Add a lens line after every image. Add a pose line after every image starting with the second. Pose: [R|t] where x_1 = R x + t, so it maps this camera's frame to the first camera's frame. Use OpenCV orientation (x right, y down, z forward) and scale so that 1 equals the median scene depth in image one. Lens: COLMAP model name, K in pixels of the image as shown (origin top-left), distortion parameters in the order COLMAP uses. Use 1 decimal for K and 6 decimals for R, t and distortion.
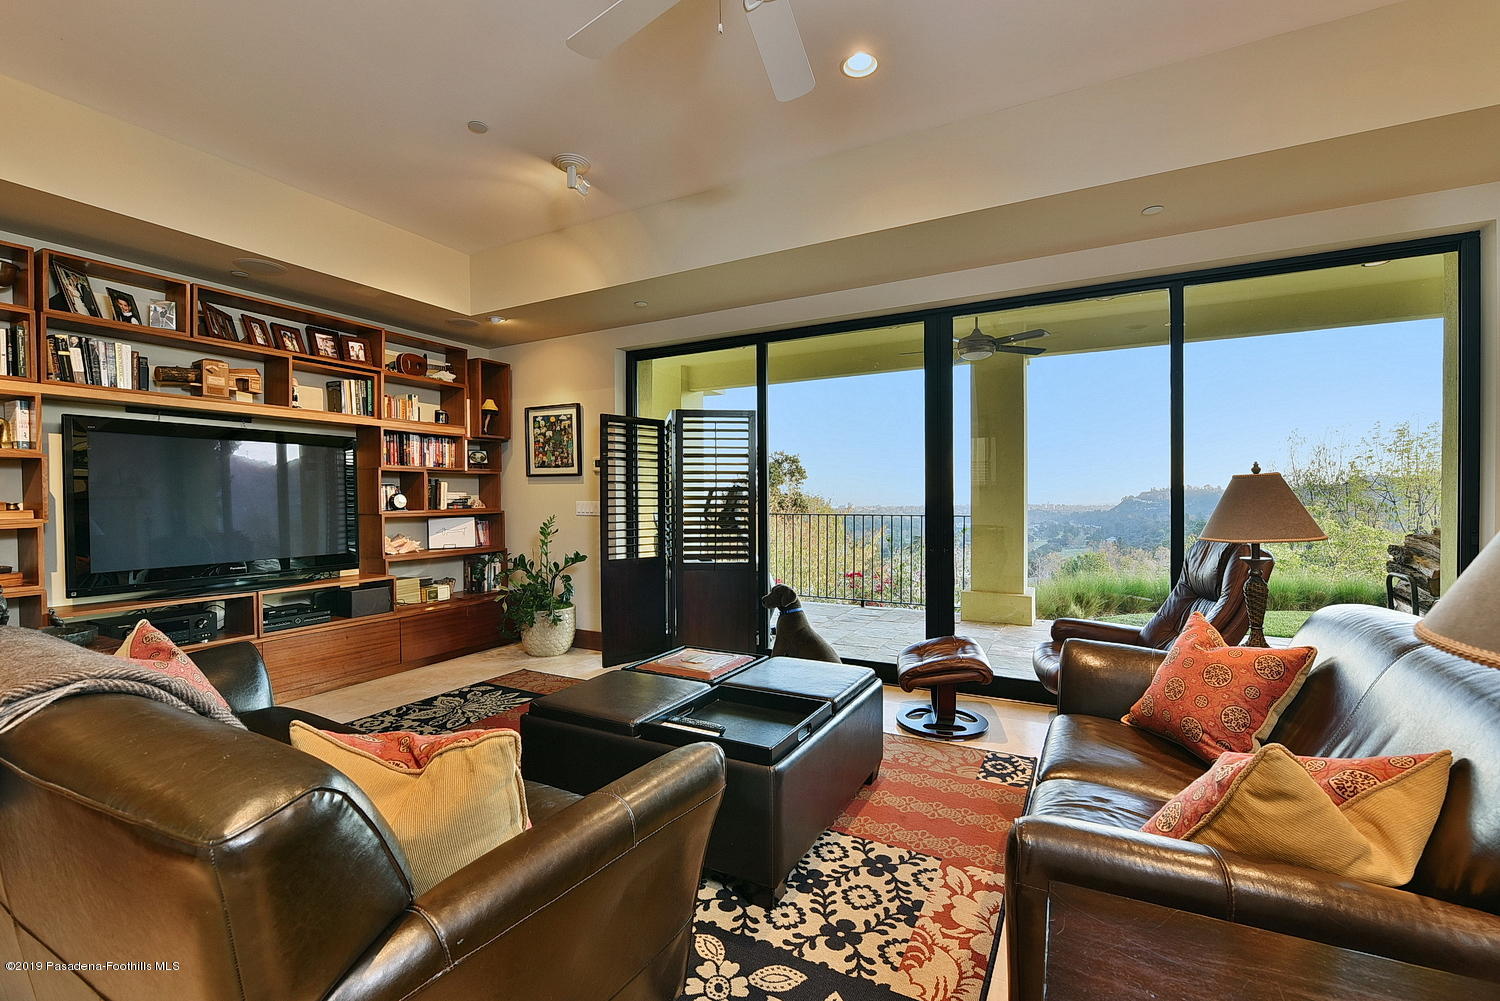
lens RADIAL K [[631.0, 0, 747.7], [0, 631.0, 491.4], [0, 0, 1]] dist [-0.002349, -0.000546]
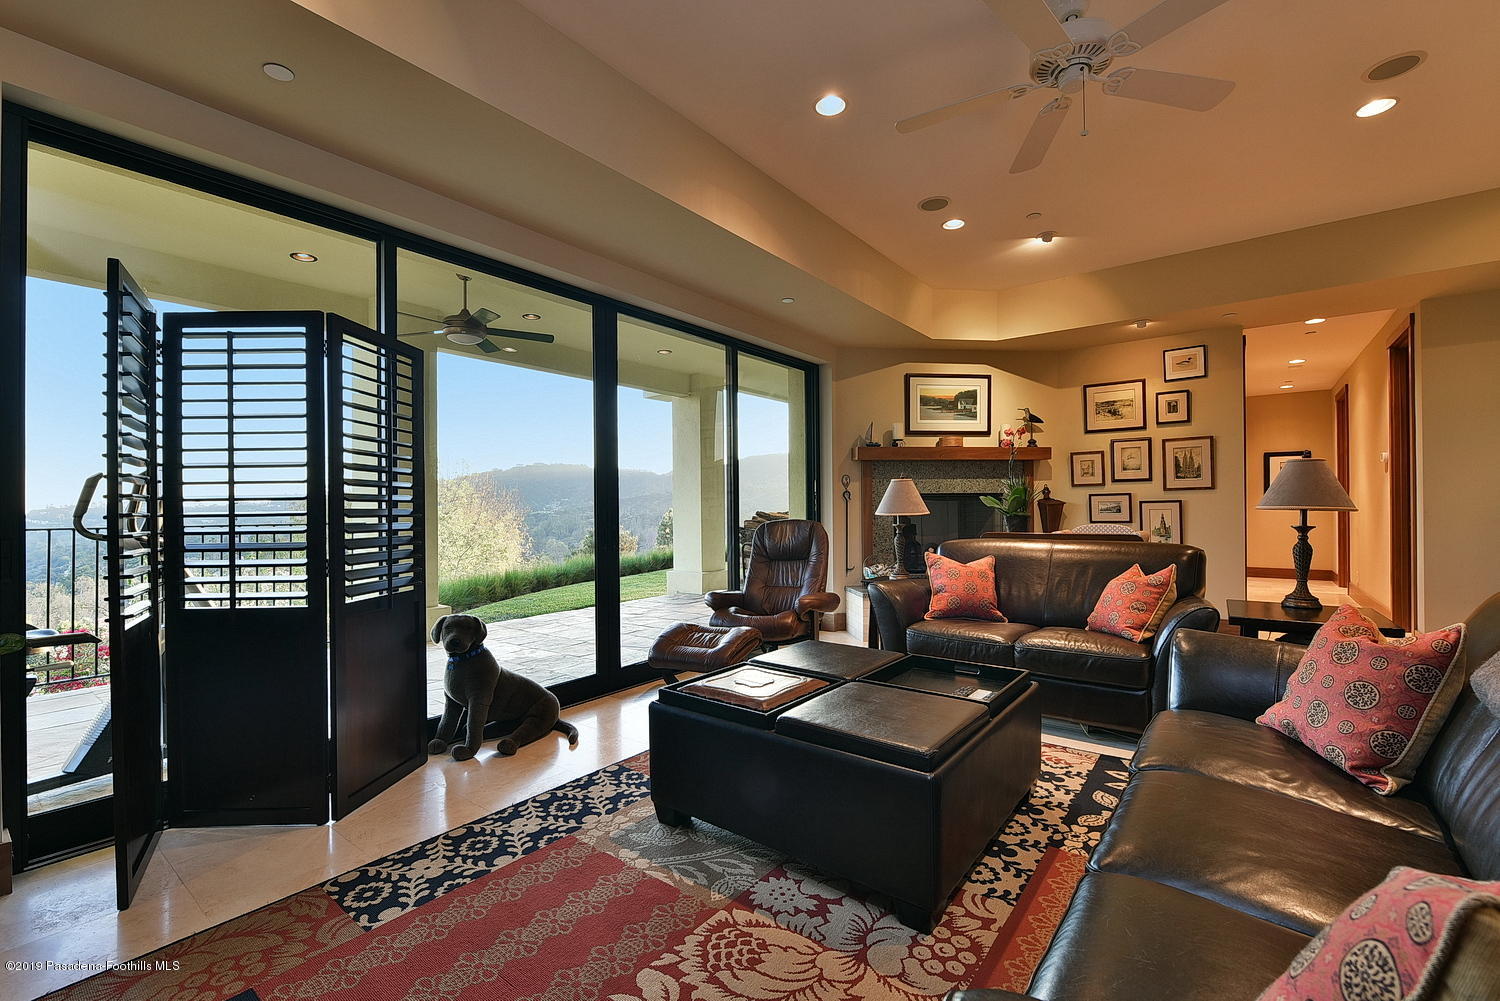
lens RADIAL K [[649.4, 0, 750.0], [0, 649.4, 500.5], [0, 0, 1]] dist [-0.001029, -0.000177]
pose [[0.154638, 0.011616, 0.987903, -0.701690], [-0.002438, 0.999932, -0.011376, 0.038115], [-0.987968, -0.000649, 0.154656, 0.697462]]
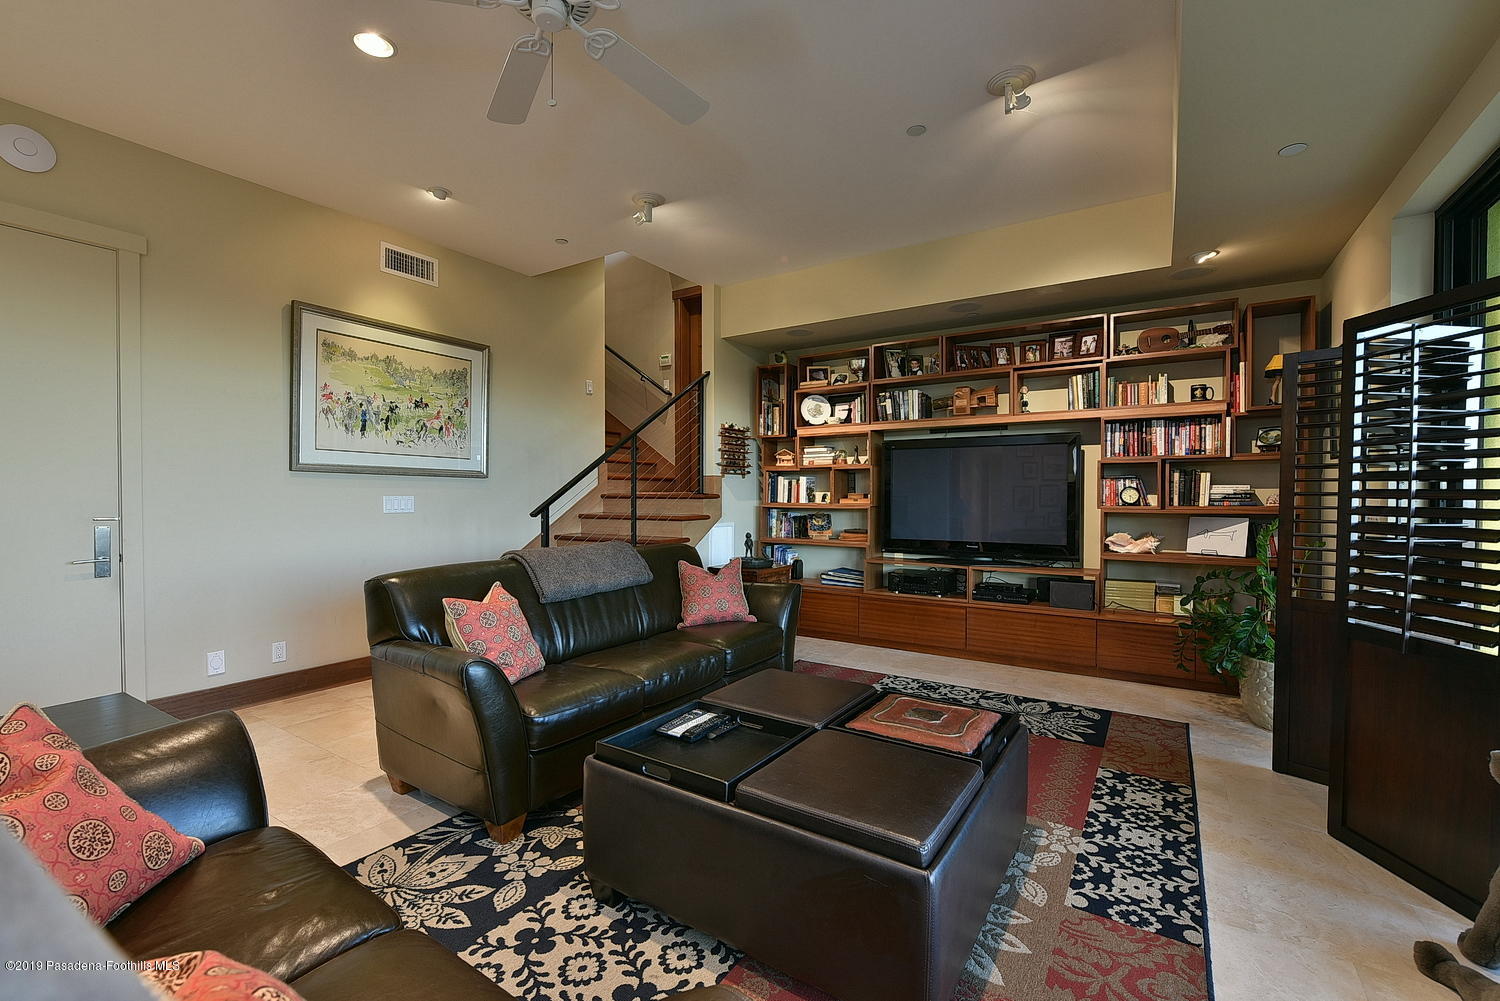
lens RADIAL K [[631.0, 0, 747.7], [0, 631.0, 491.4], [0, 0, 1]] dist [-0.002349, -0.000546]
pose [[-0.080946, 0.002637, -0.996715, 0.525862], [0.009236, 0.999956, 0.001896, 0.003531], [0.996676, -0.009052, -0.080967, 0.680464]]
